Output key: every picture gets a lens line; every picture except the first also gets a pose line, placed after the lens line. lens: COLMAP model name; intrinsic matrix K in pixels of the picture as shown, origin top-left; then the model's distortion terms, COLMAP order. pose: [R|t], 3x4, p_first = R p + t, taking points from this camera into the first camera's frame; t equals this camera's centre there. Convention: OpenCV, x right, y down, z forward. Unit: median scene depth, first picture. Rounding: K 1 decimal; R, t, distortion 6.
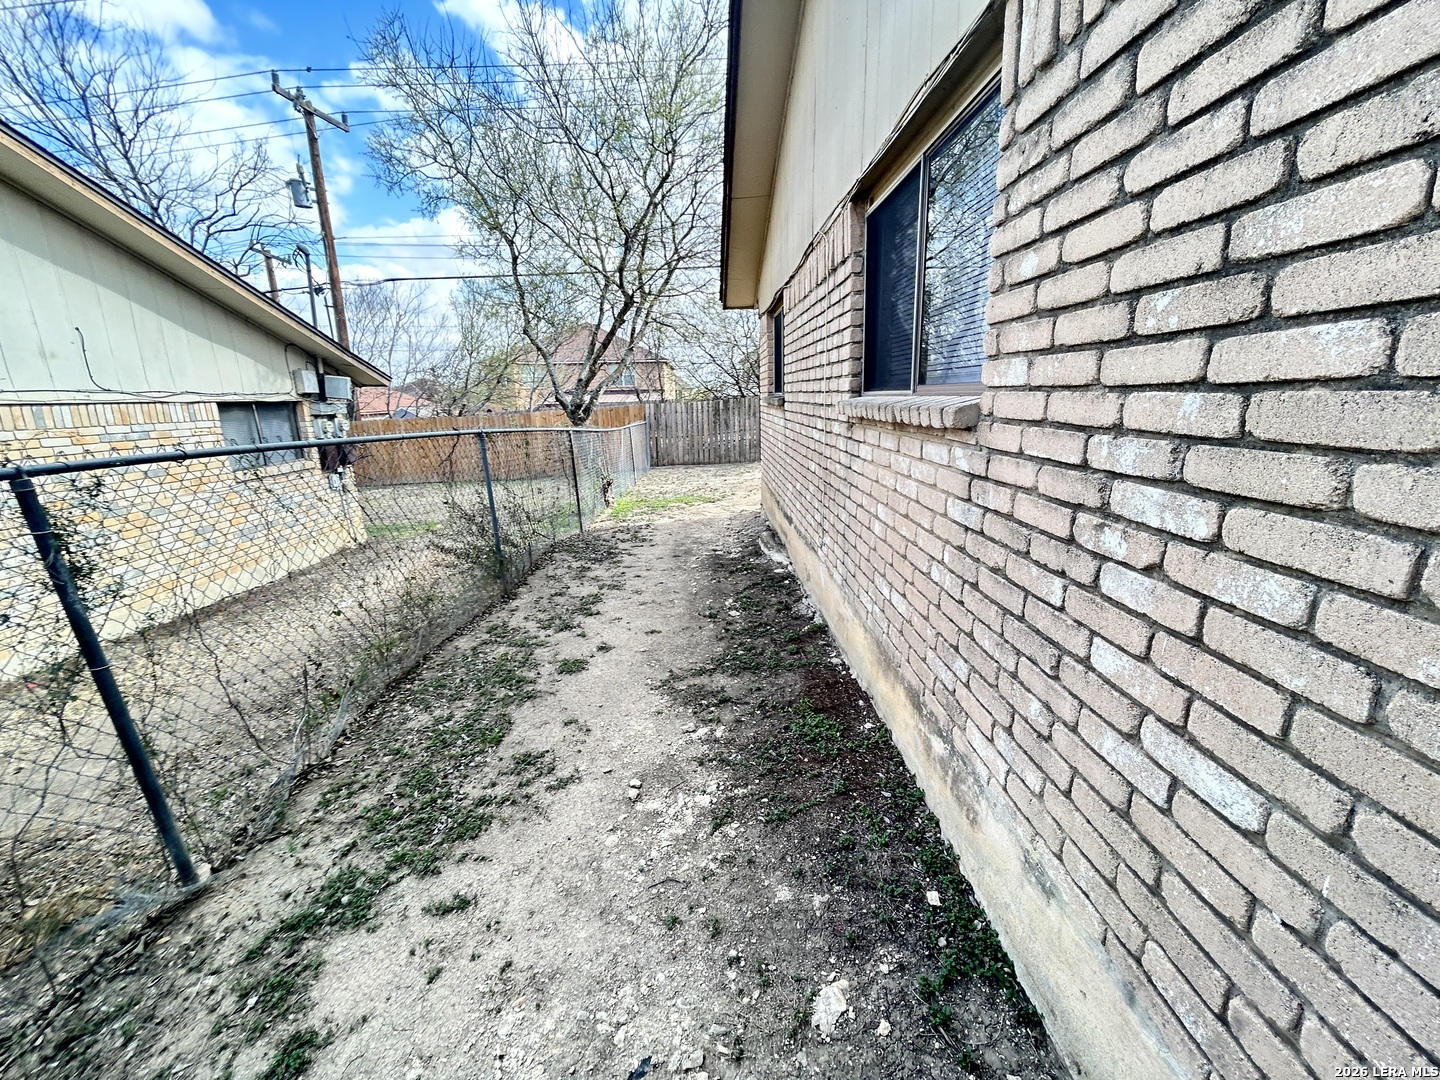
lens RADIAL K [[583.9, 0, 722.3], [0, 583.9, 543.2], [0, 0, 1]] dist [0.004410, 0.000221]
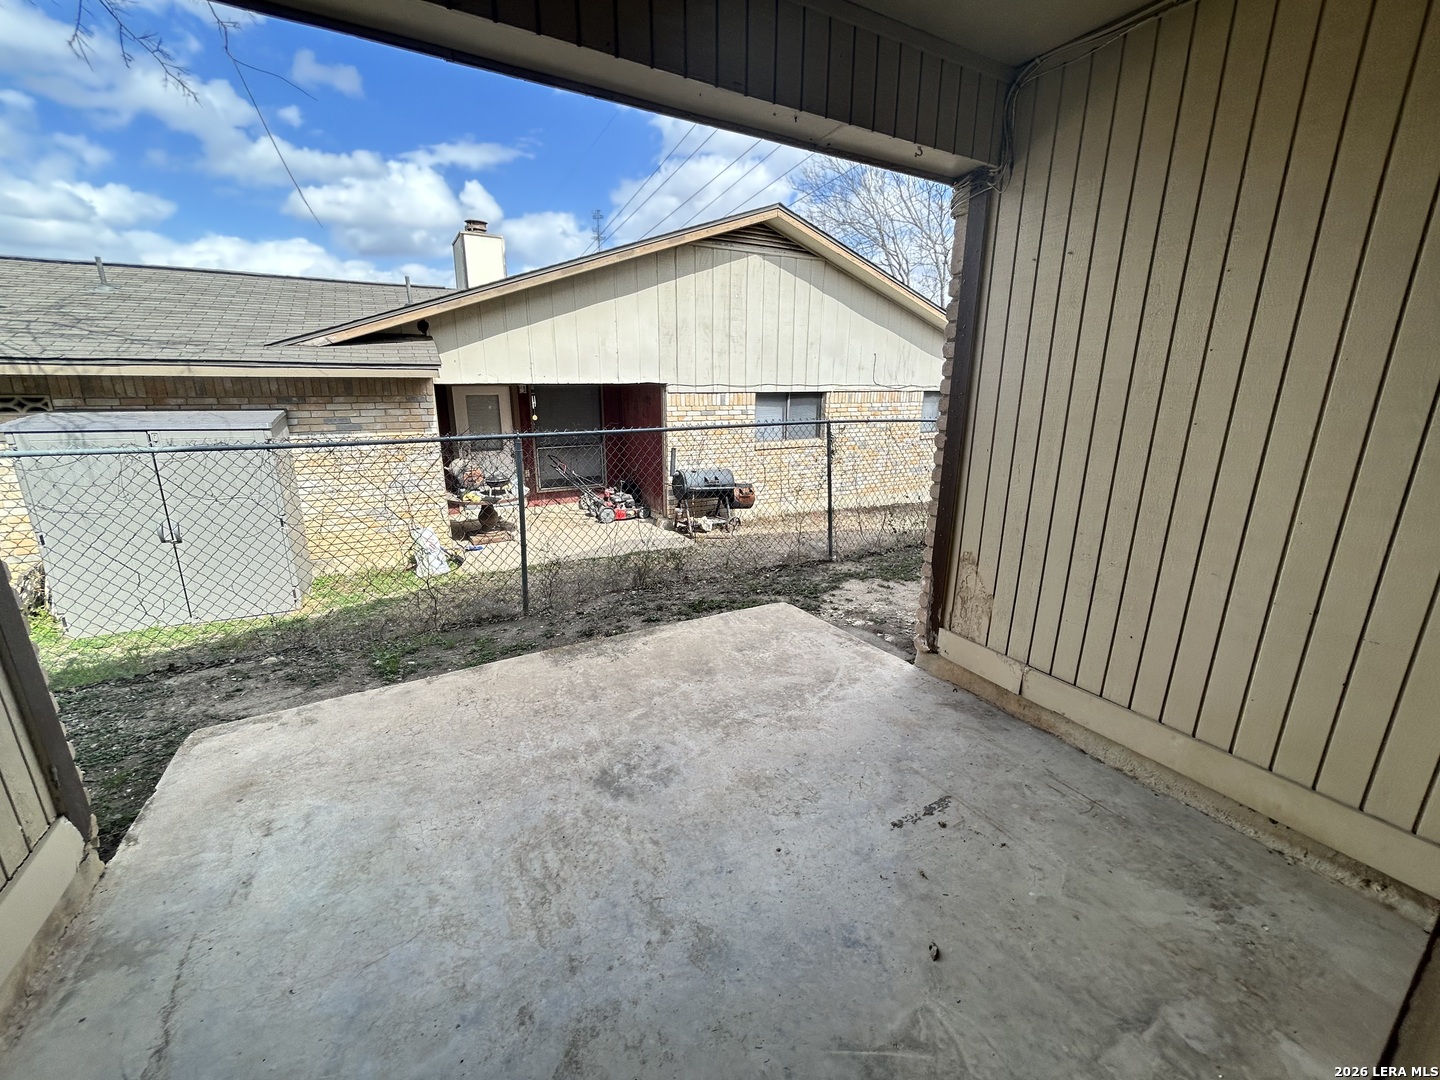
lens RADIAL K [[583.9, 0, 718.5], [0, 583.9, 542.3], [0, 0, 1]] dist [0.004410, 0.000221]
pose [[0.464436, 0.257275, -0.847413, 1.509952], [-0.229948, 0.959087, 0.165153, 0.133184], [0.855233, 0.118158, 0.504595, -1.147030]]
